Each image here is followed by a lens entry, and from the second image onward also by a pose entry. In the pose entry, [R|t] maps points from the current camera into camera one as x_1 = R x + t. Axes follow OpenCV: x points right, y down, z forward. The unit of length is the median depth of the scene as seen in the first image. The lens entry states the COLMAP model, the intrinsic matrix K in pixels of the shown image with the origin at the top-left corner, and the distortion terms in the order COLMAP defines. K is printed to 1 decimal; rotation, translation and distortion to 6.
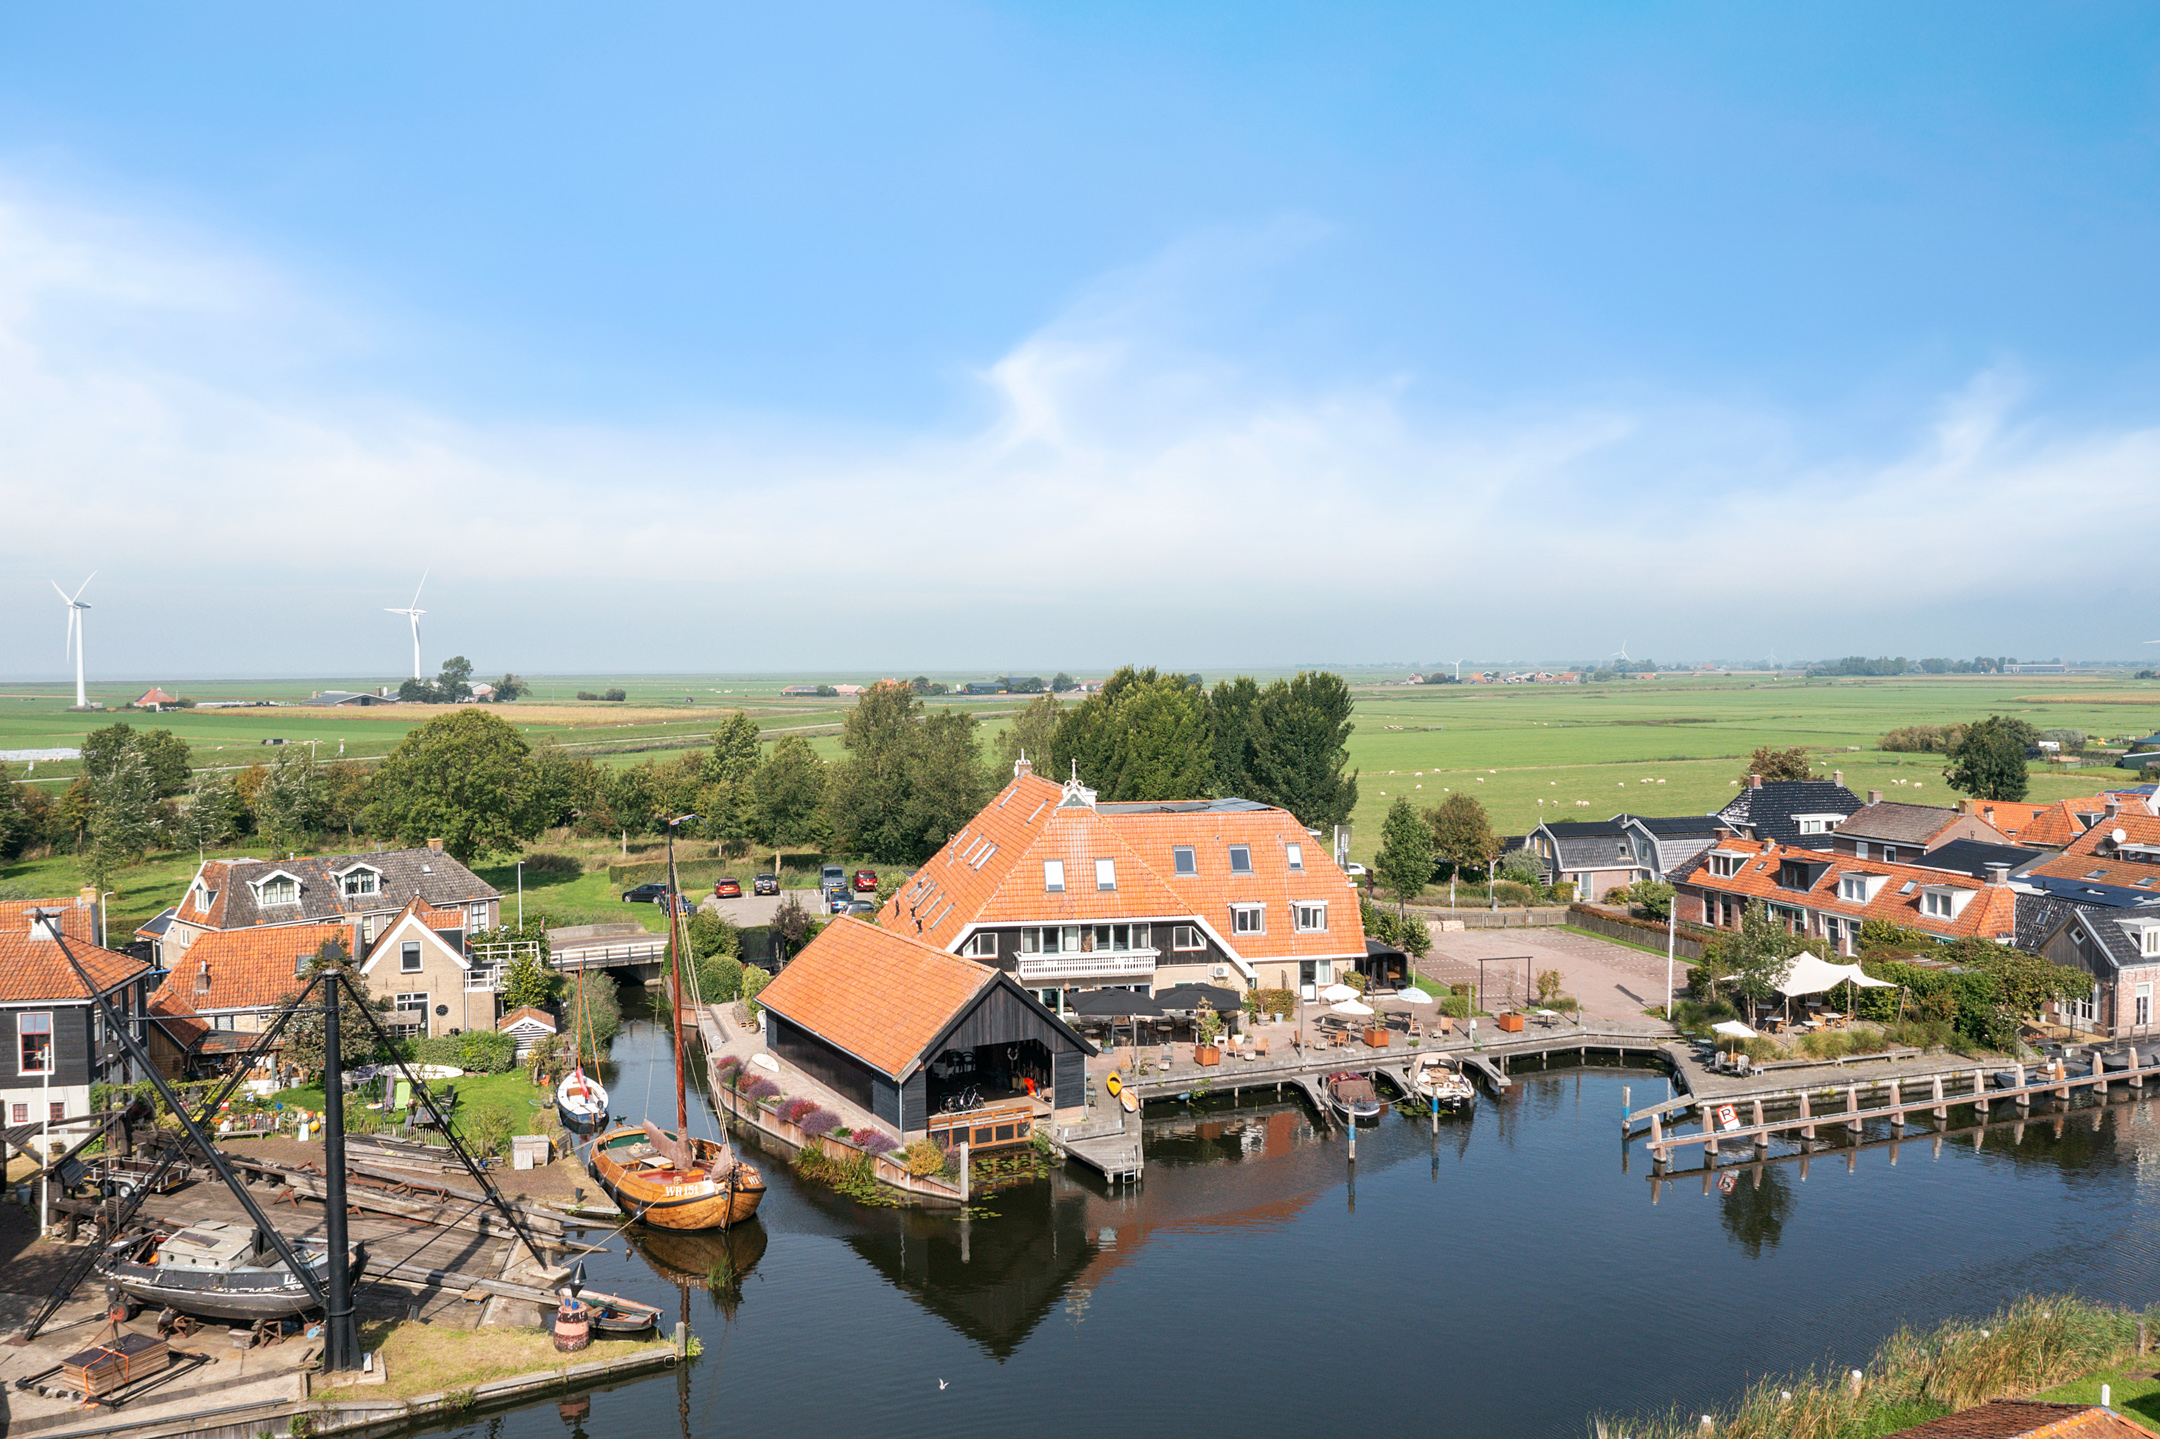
lens RADIAL K [[1772.4, 0, 1080.0], [0, 1772.4, 719.5], [0, 0, 1]] dist [-0.037677, 0.006451]
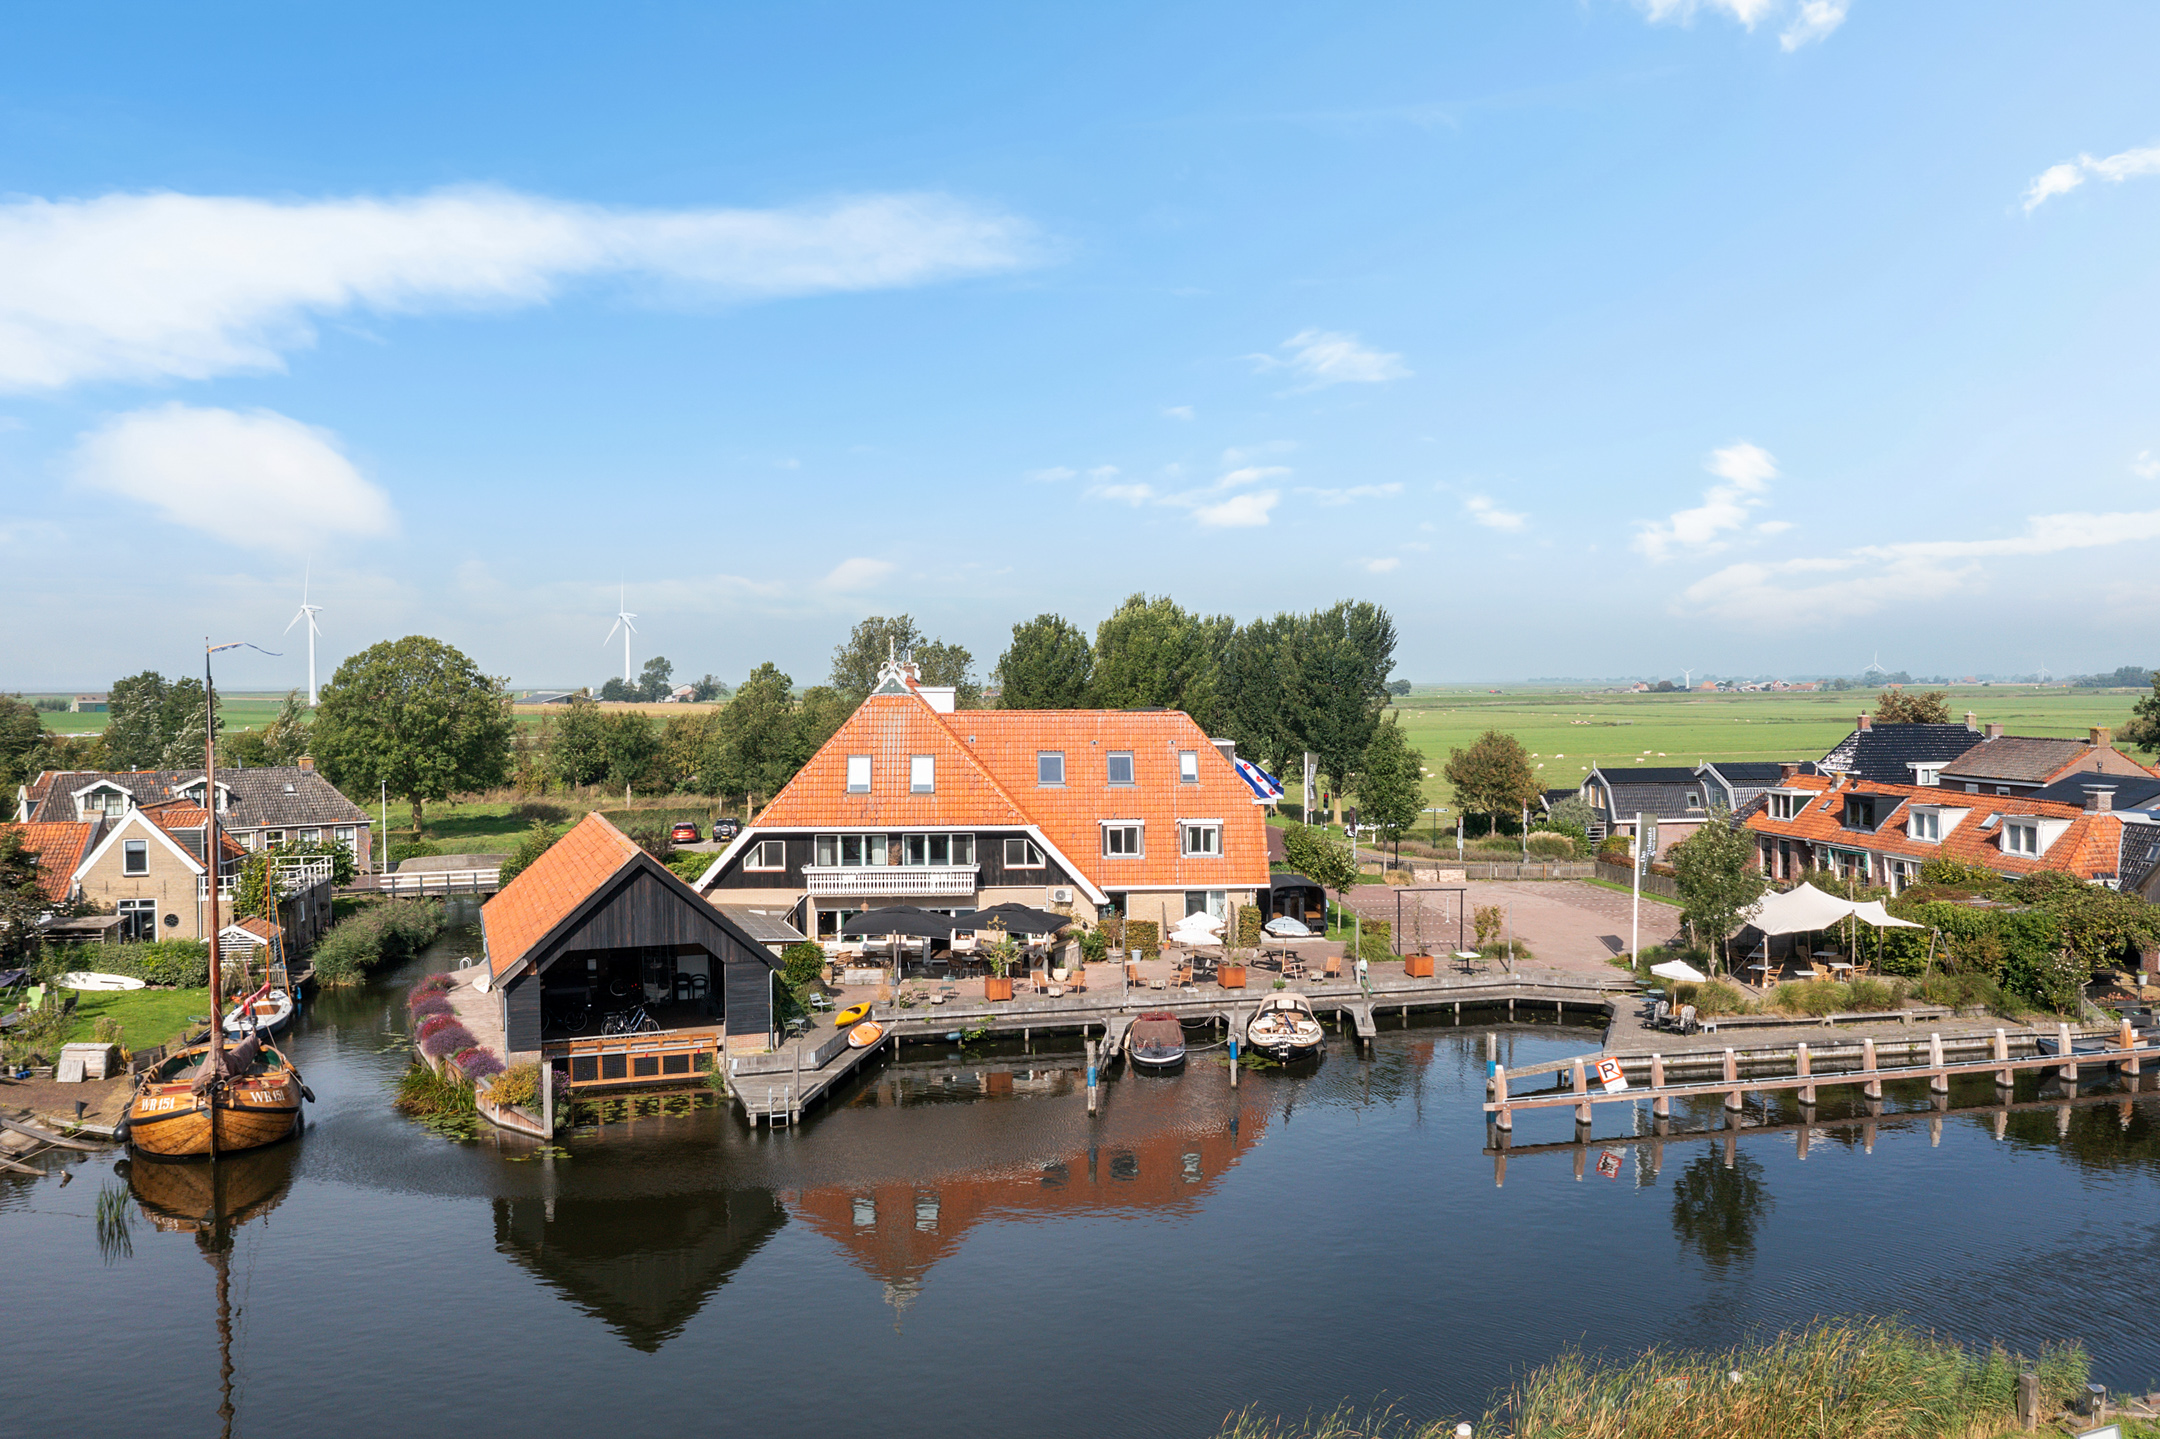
lens RADIAL K [[1772.4, 0, 1080.0], [0, 1772.4, 719.5], [0, 0, 1]] dist [-0.037677, 0.006451]
pose [[0.991323, 0.005807, -0.131322, 0.195920], [-0.007034, 0.999936, -0.008880, 0.069083], [0.131262, 0.009727, 0.991300, 0.193328]]
